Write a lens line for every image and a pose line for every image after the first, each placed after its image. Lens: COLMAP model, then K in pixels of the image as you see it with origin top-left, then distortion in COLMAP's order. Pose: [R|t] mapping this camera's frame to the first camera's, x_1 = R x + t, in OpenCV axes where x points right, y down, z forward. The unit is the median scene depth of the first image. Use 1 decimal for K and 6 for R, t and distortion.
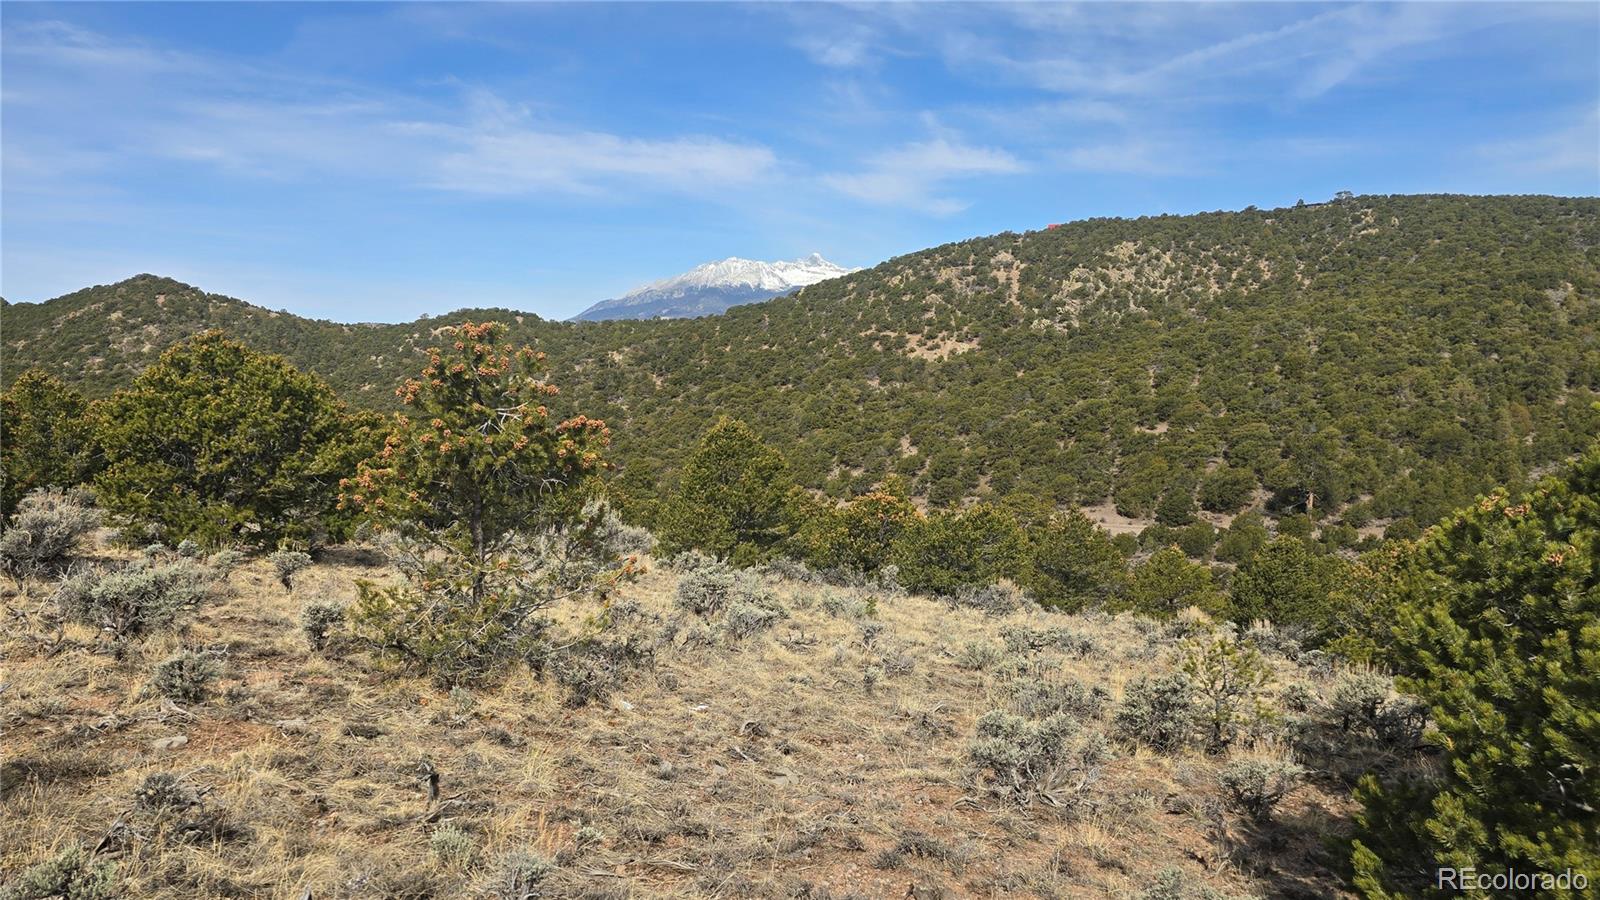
lens RADIAL K [[1060.8, 0, 796.7], [0, 1060.8, 453.0], [0, 0, 1]] dist [0.096286, -0.080586]
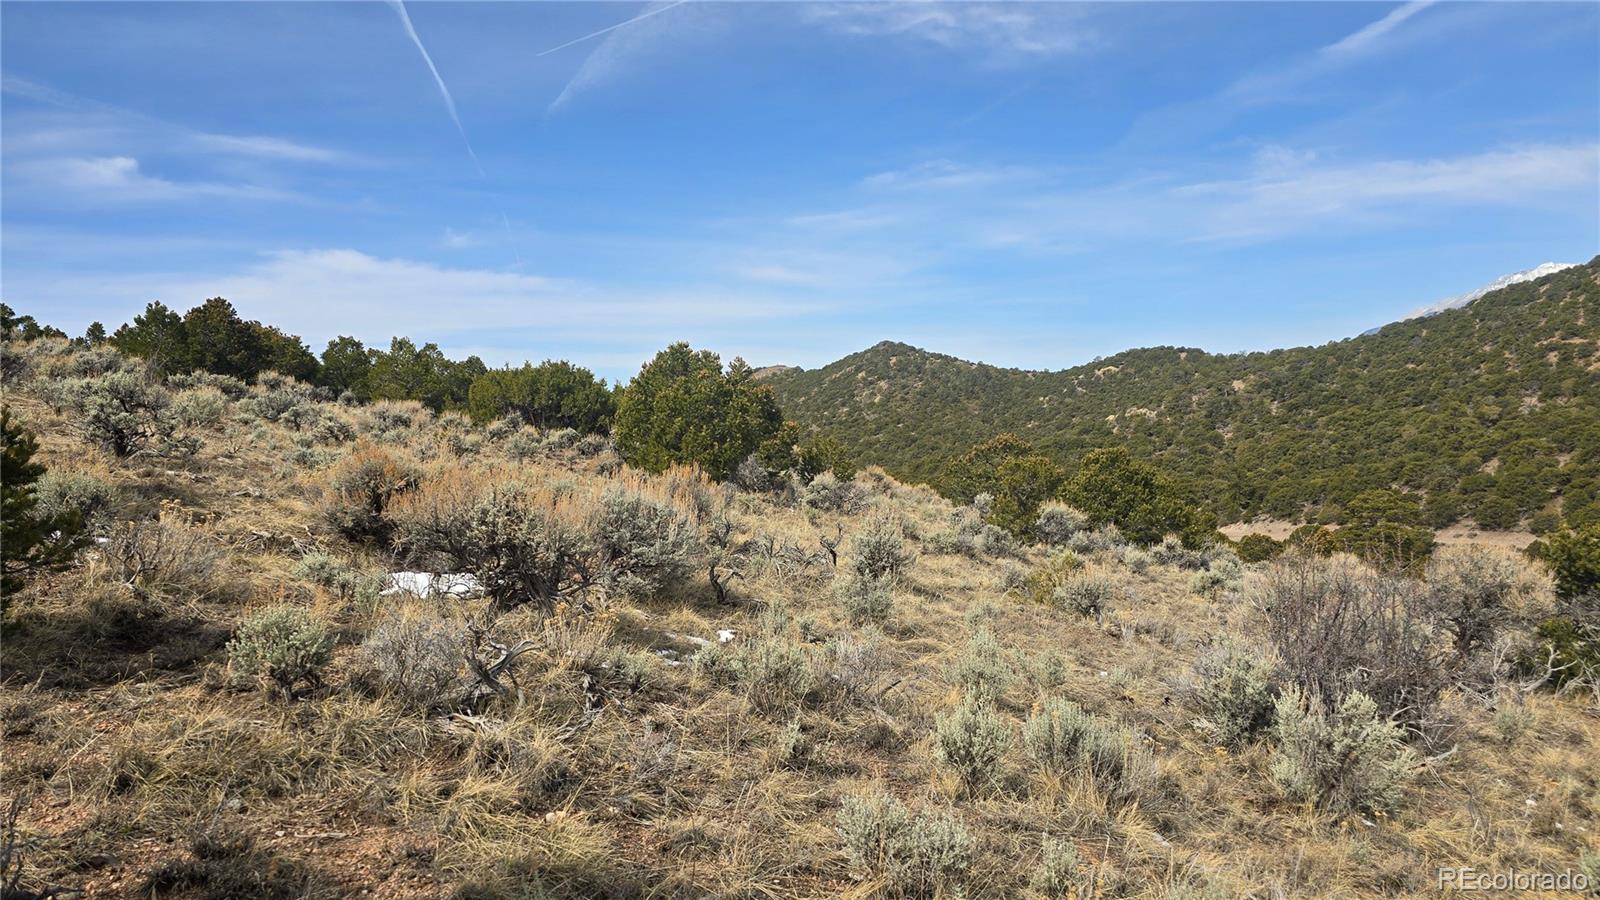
lens RADIAL K [[1060.9, 0, 755.0], [0, 1060.9, 452.6], [0, 0, 1]] dist [-0.001418, -0.014577]
pose [[0.755949, -0.007834, -0.654584, 0.103560], [-0.019732, 0.999201, -0.034746, 0.012068], [0.654334, 0.039182, 0.755190, -0.031304]]
